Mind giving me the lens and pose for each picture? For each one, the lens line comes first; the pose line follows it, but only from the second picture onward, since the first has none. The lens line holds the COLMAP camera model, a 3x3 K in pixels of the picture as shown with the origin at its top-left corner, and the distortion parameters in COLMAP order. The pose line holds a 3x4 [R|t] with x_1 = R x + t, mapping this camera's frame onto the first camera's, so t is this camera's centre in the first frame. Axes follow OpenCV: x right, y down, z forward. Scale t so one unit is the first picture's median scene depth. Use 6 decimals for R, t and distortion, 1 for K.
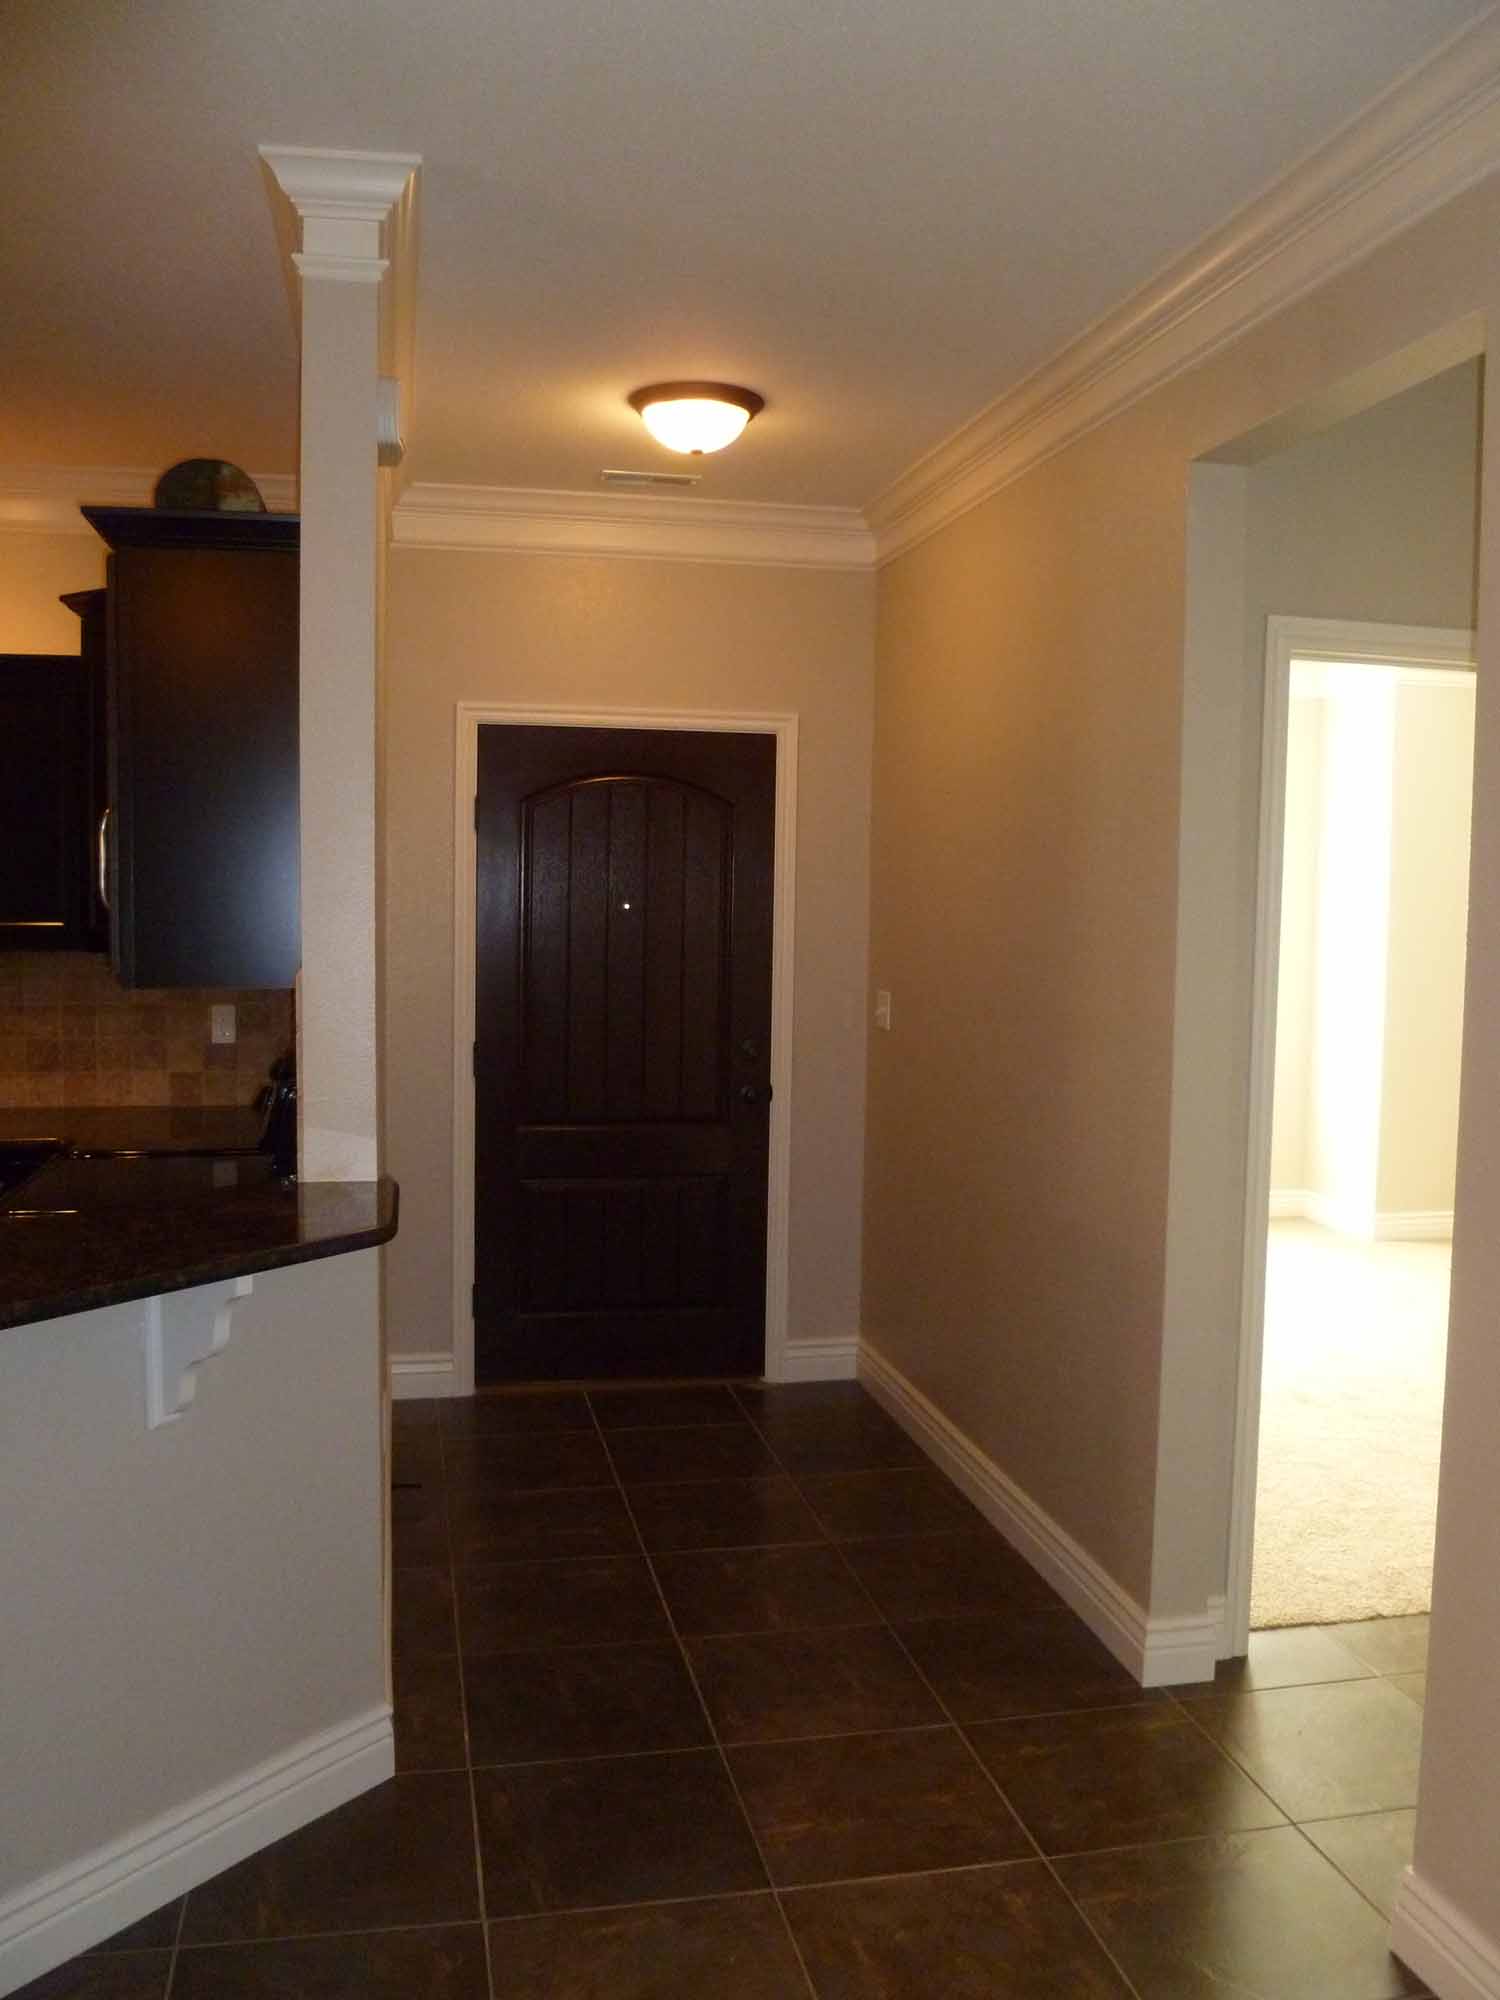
lens RADIAL K [[1659.4, 0, 750.0], [0, 1659.4, 1000.0], [0, 0, 1]] dist [-0.126850, 0.115422]
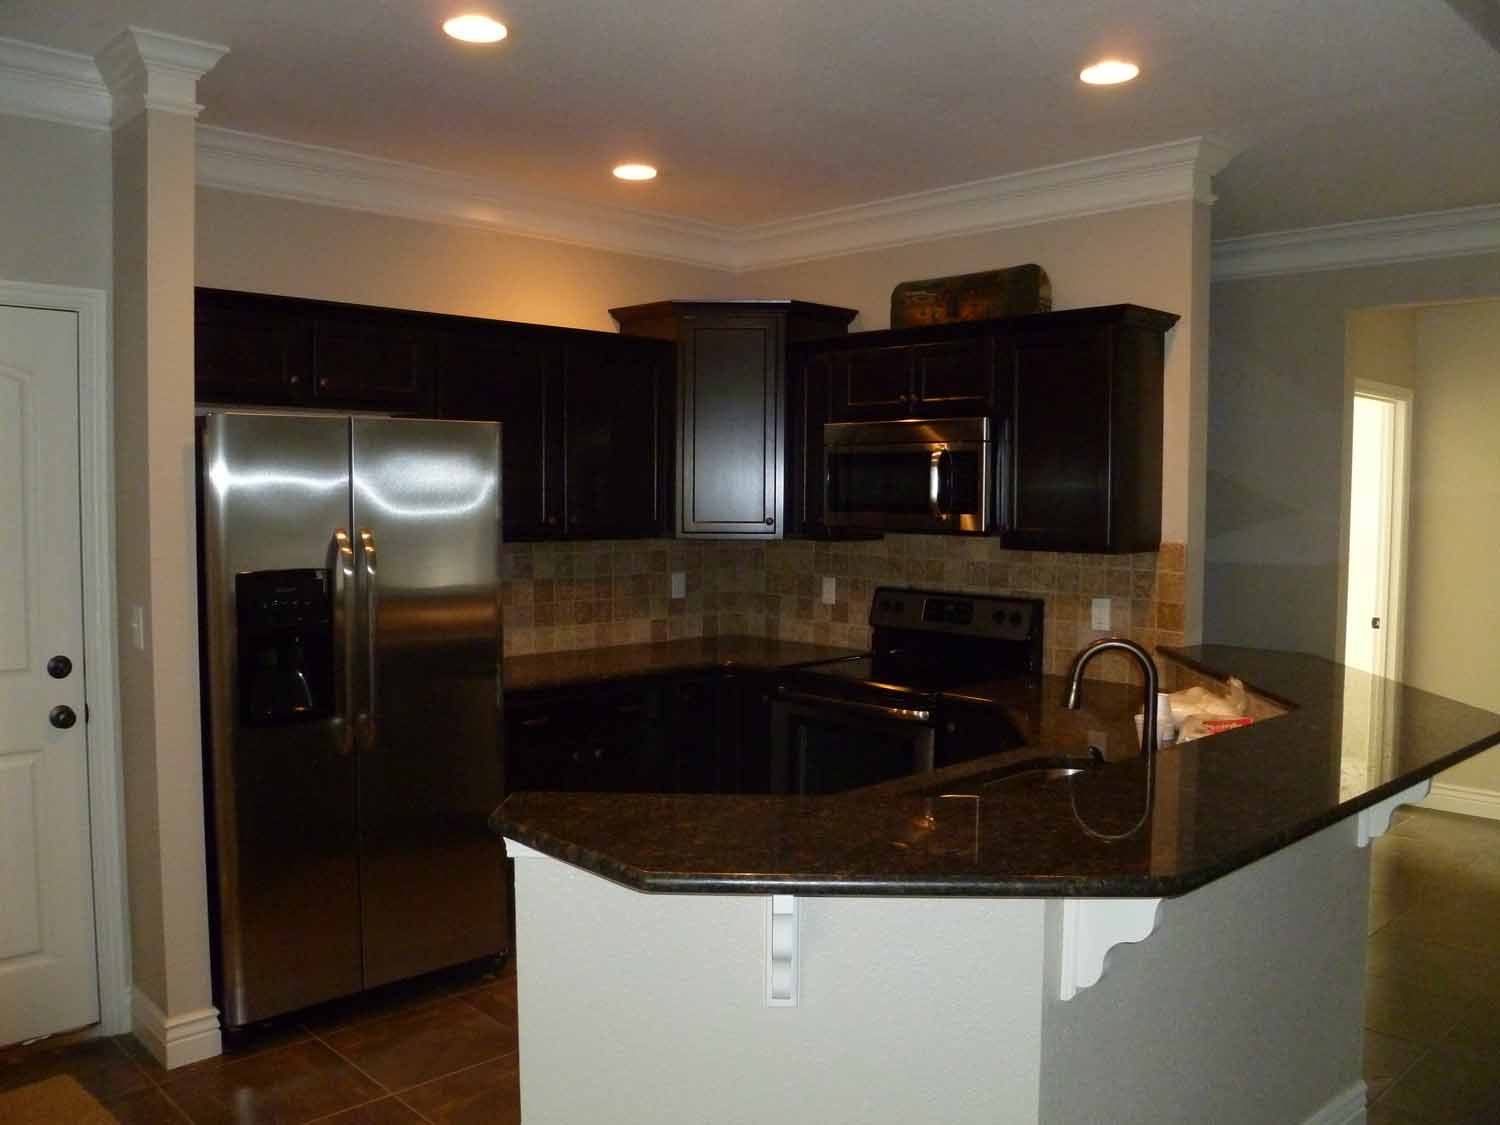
lens RADIAL K [[1244.6, 0, 750.0], [0, 1244.6, 562.5], [0, 0, 1]] dist [-0.126850, 0.115422]
pose [[0.857033, -0.038821, 0.513797, -0.861893], [0.047559, 0.998861, -0.003859, 0.000891], [-0.513062, 0.027743, 0.857903, -0.023313]]
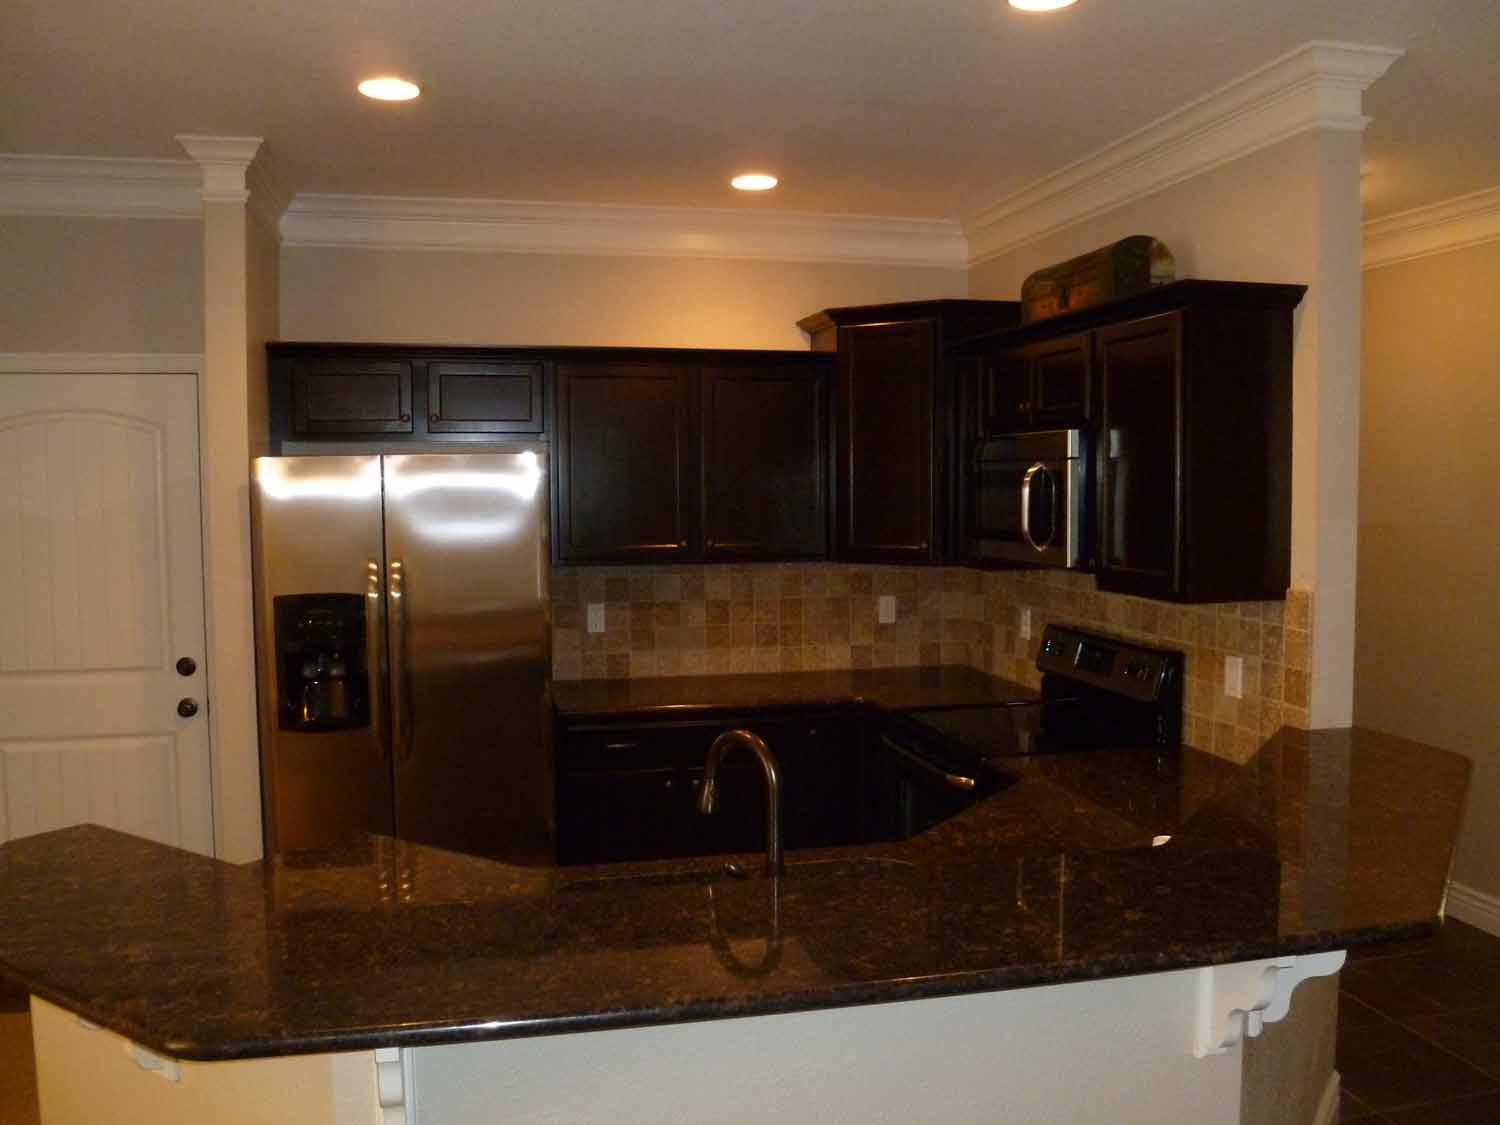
lens RADIAL K [[1244.6, 0, 750.0], [0, 1244.6, 562.5], [0, 0, 1]] dist [-0.126850, 0.115422]
pose [[0.999783, -0.020785, 0.001438, -0.444033], [0.020804, 0.999675, -0.014736, -0.013437], [-0.001131, 0.014762, 0.999890, -0.079254]]
